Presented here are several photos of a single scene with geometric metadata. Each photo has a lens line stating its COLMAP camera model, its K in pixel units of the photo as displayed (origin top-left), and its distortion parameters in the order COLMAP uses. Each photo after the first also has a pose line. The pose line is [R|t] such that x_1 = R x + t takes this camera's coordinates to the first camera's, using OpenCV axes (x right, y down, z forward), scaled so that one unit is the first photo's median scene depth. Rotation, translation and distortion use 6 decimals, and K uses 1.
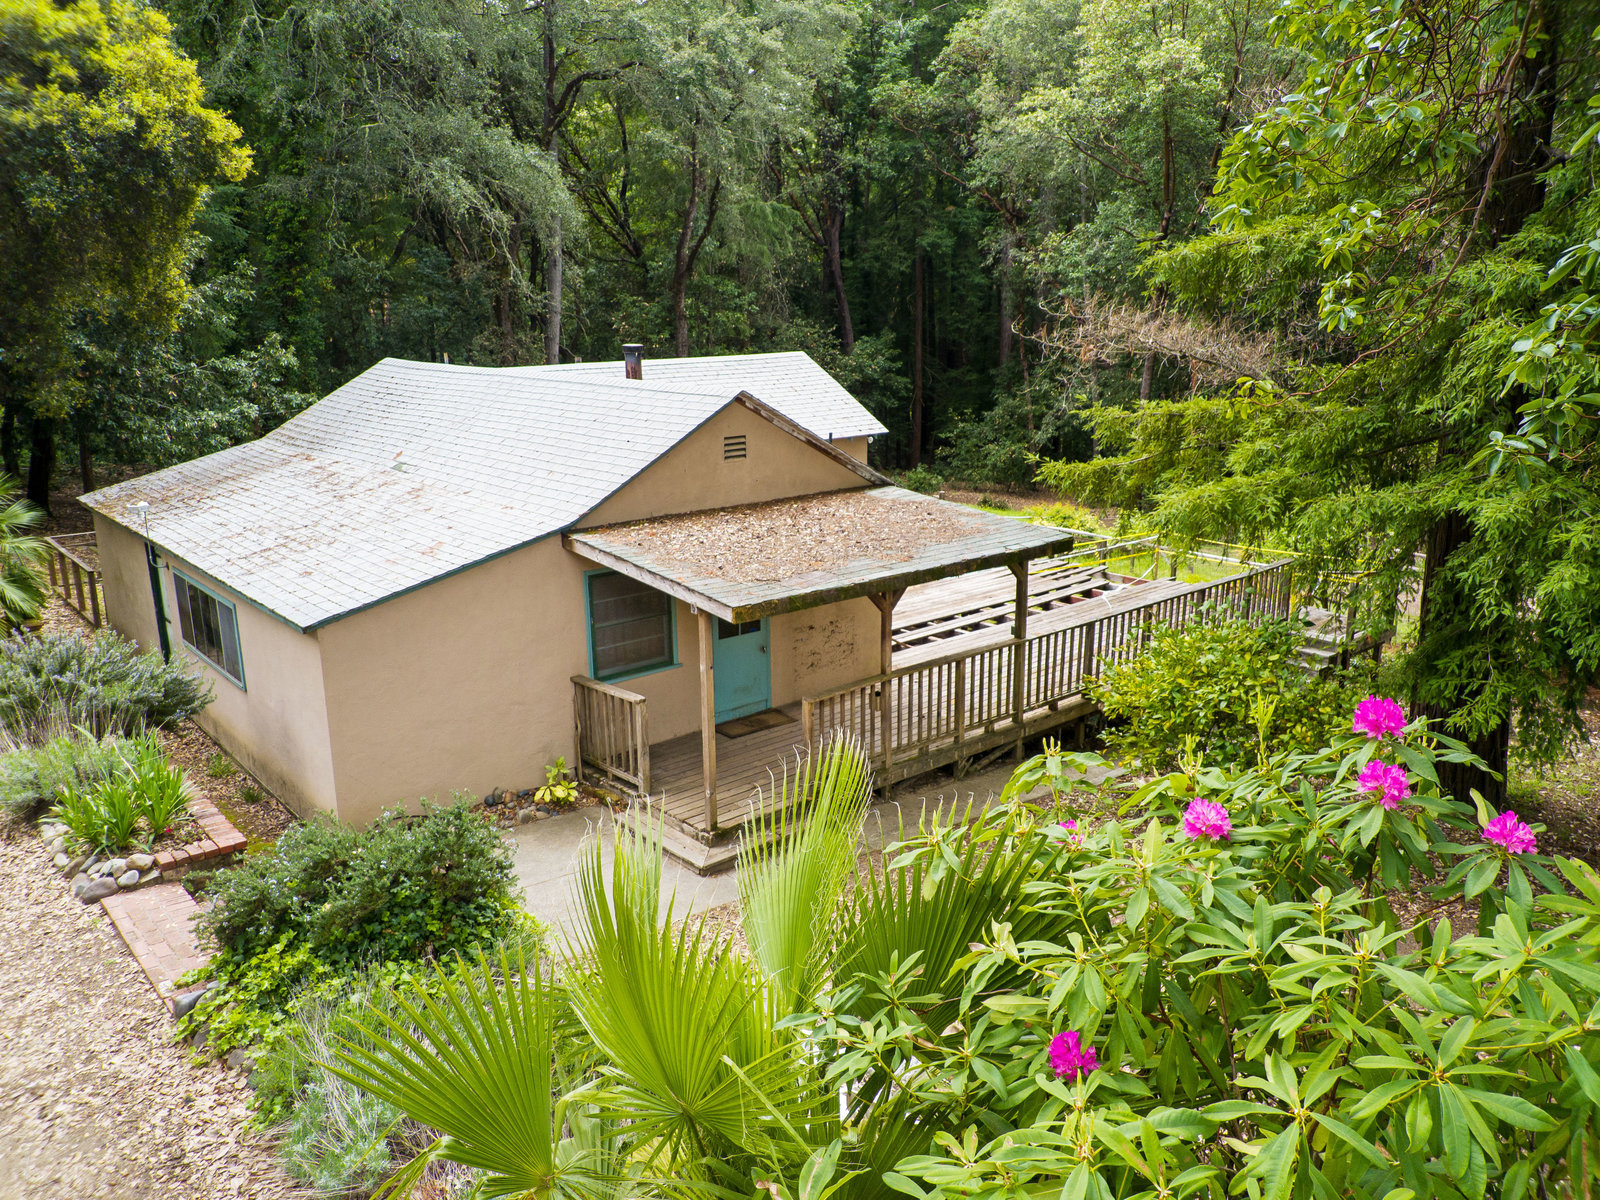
lens RADIAL K [[1192.4, 0, 797.4], [0, 1192.4, 602.1], [0, 0, 1]] dist [0.115438, -0.192304]
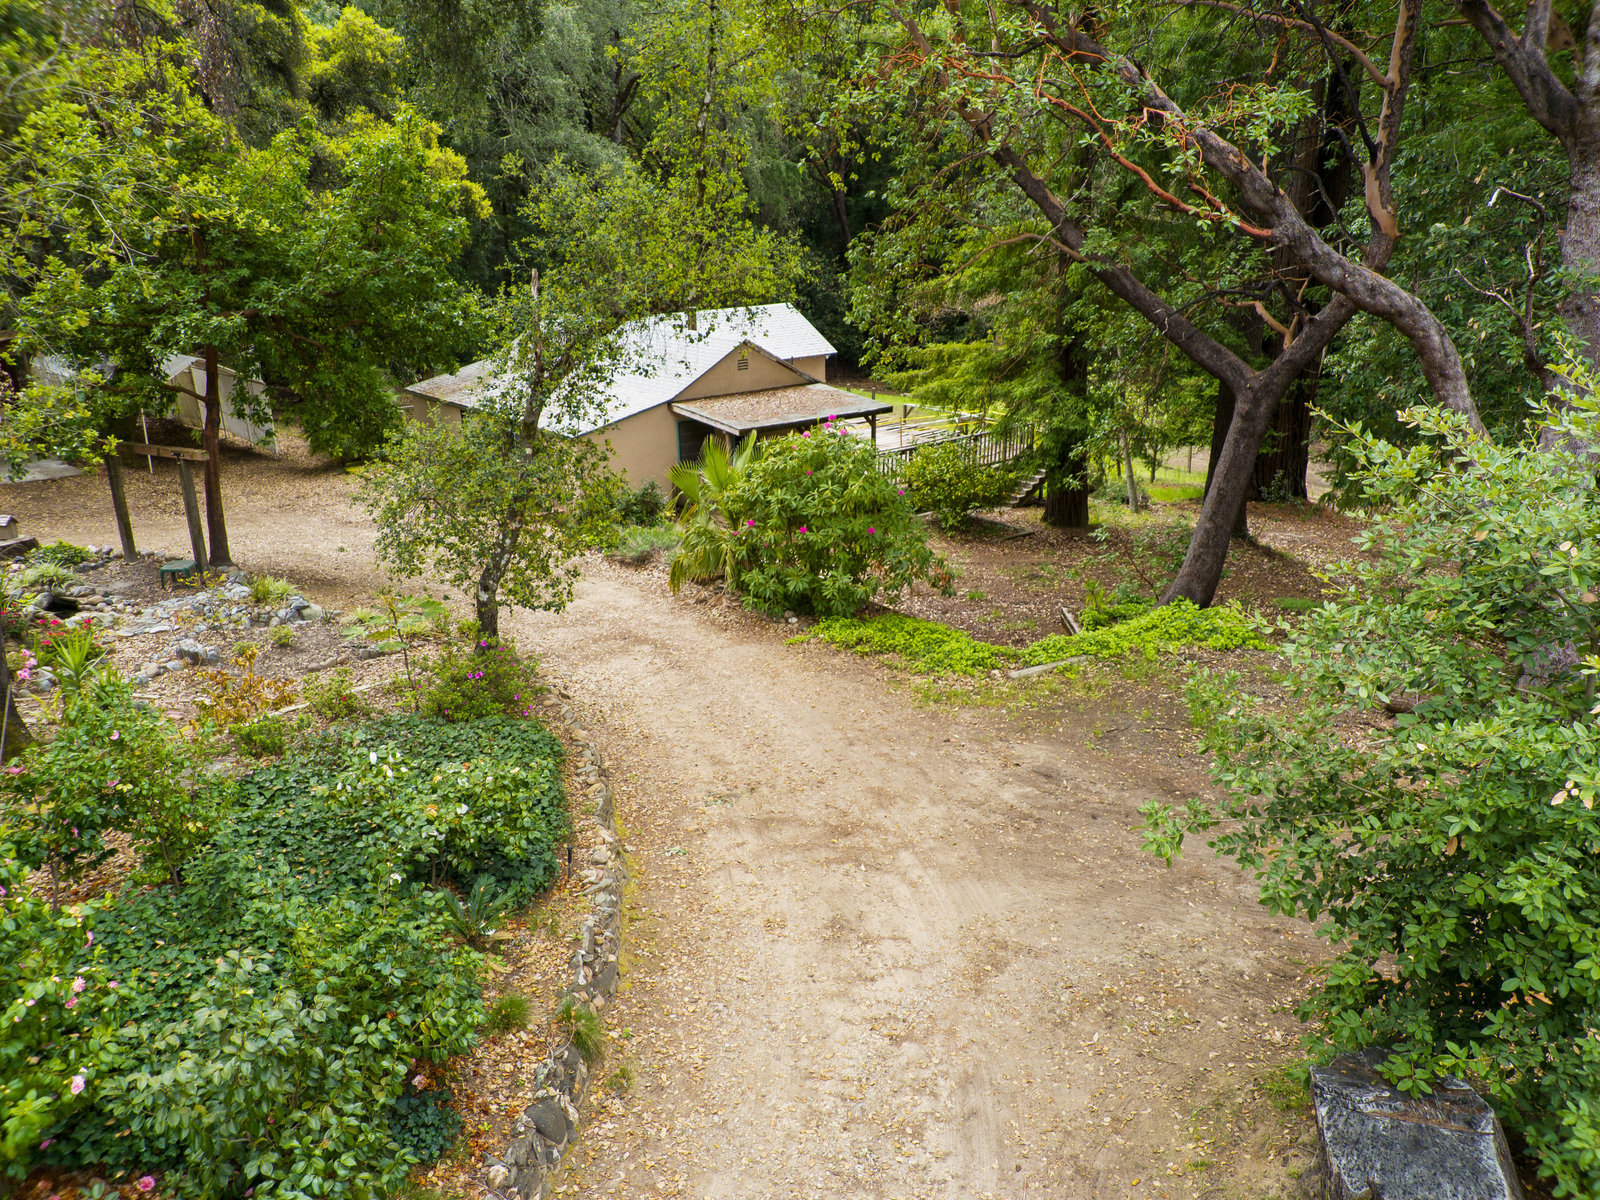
lens RADIAL K [[1192.4, 0, 797.4], [0, 1192.4, 602.1], [0, 0, 1]] dist [0.115438, -0.192304]
pose [[0.999652, 0.007519, -0.025270, 0.080225], [-0.005471, 0.996767, 0.080165, 0.095702], [0.025791, -0.079999, 0.996461, -0.917758]]
